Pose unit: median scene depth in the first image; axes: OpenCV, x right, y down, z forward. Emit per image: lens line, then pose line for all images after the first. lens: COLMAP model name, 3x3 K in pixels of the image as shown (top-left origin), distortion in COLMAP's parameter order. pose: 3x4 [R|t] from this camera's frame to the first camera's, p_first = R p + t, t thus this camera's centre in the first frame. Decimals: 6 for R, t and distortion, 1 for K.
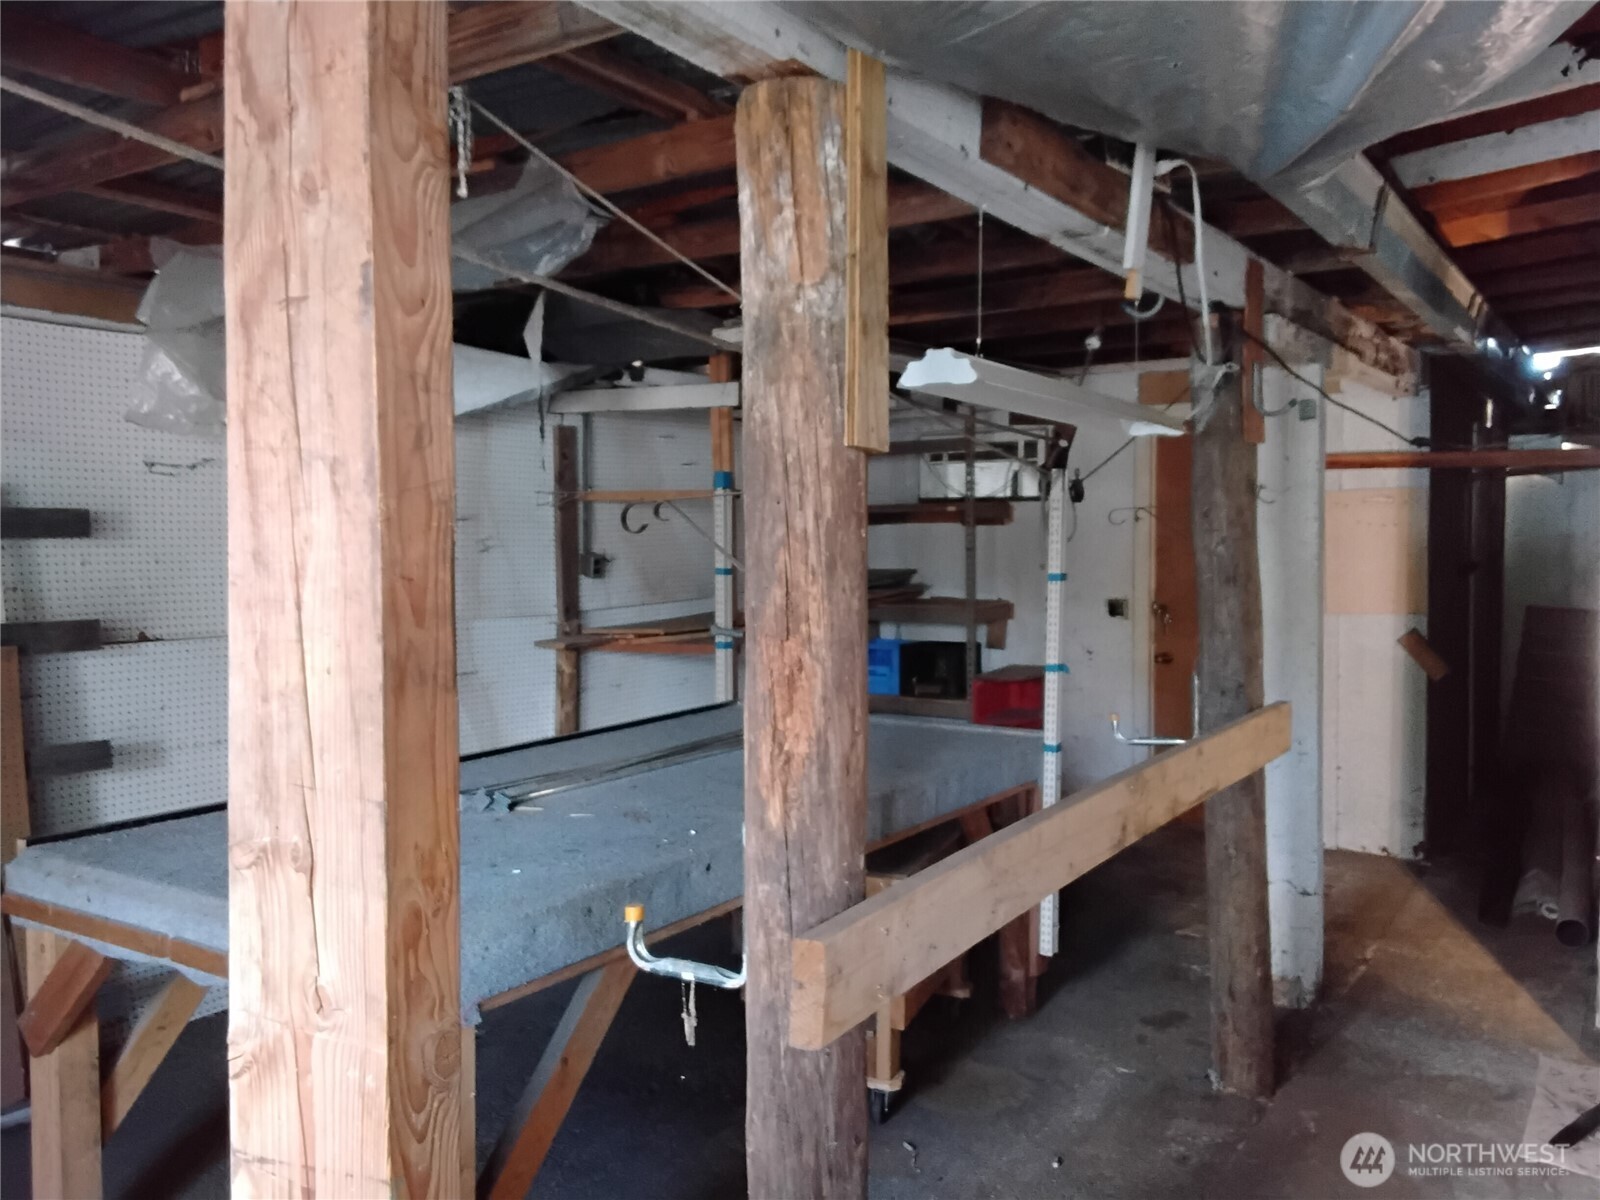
lens RADIAL K [[1233.7, 0, 802.4], [0, 1233.7, 596.4], [0, 0, 1]] dist [0.128082, -0.193630]
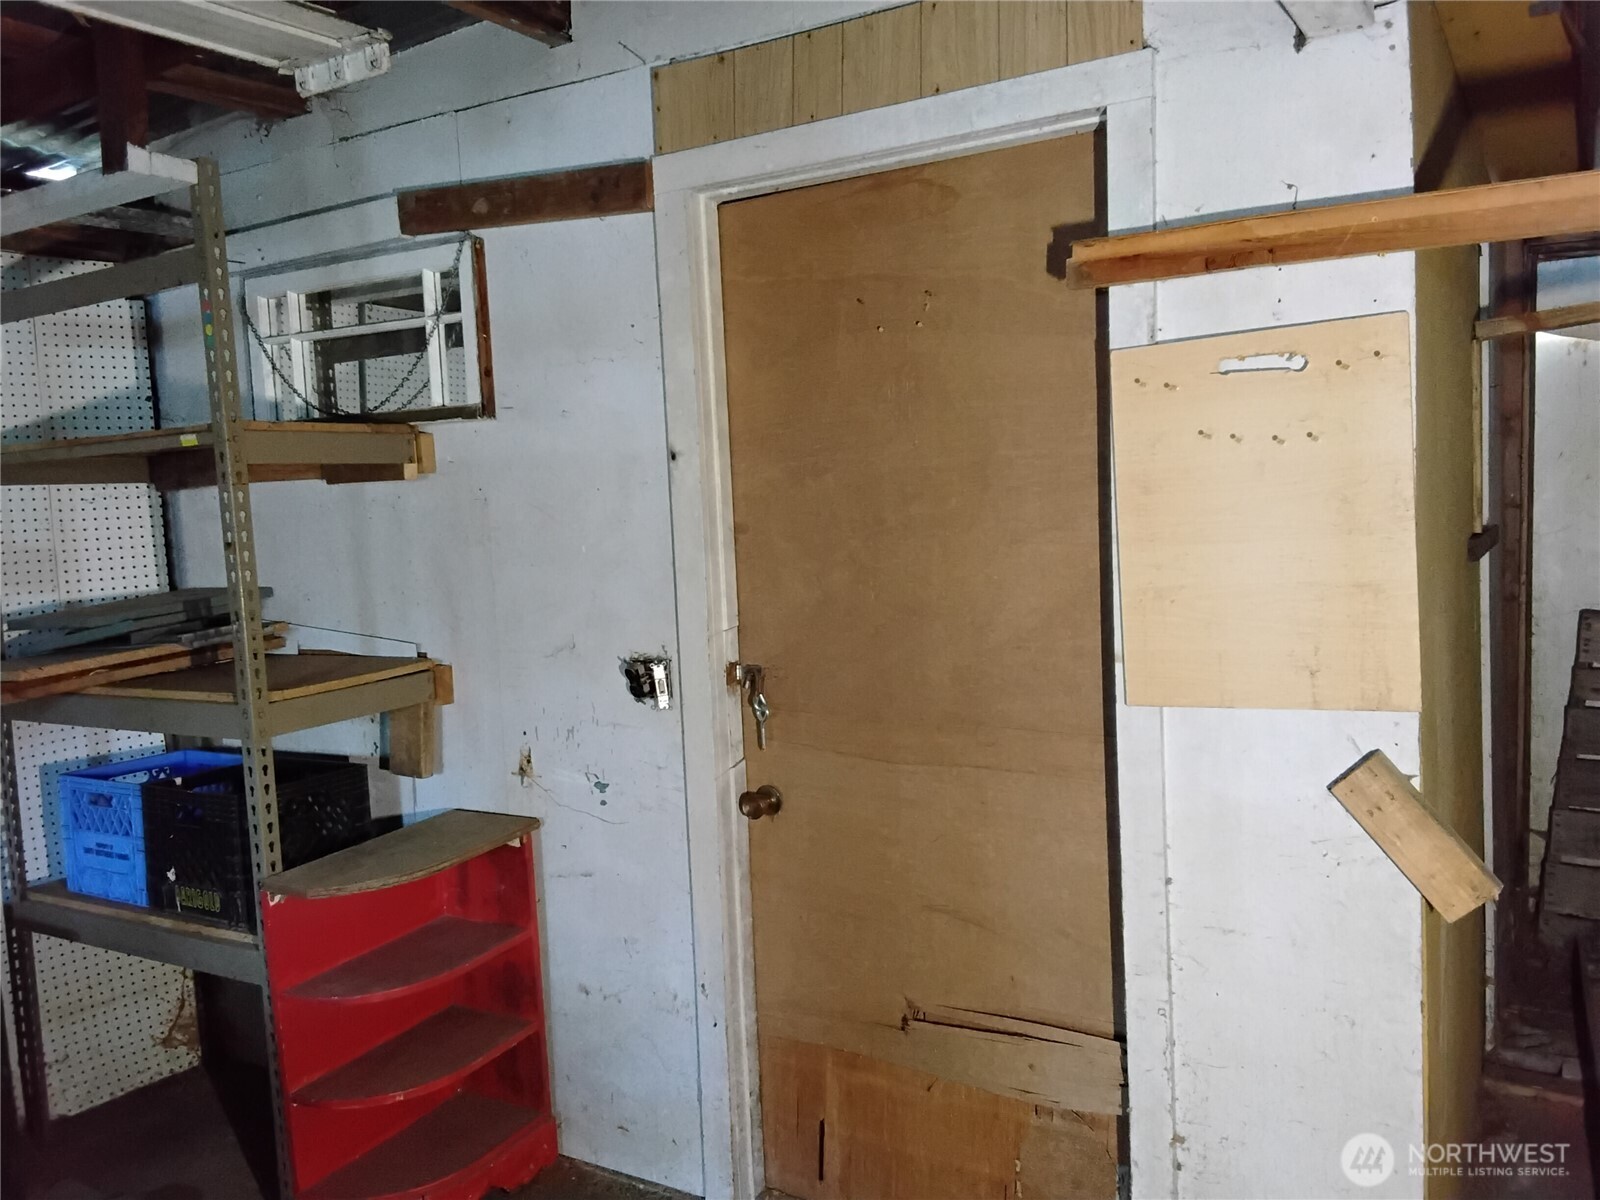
lens RADIAL K [[1233.7, 0, 802.4], [0, 1233.7, 596.4], [0, 0, 1]] dist [0.128082, -0.193630]
pose [[0.997722, -0.039816, 0.054449, 0.276337], [0.038151, 0.998782, 0.031296, -0.027277], [-0.055629, -0.029148, 0.998026, 0.588803]]
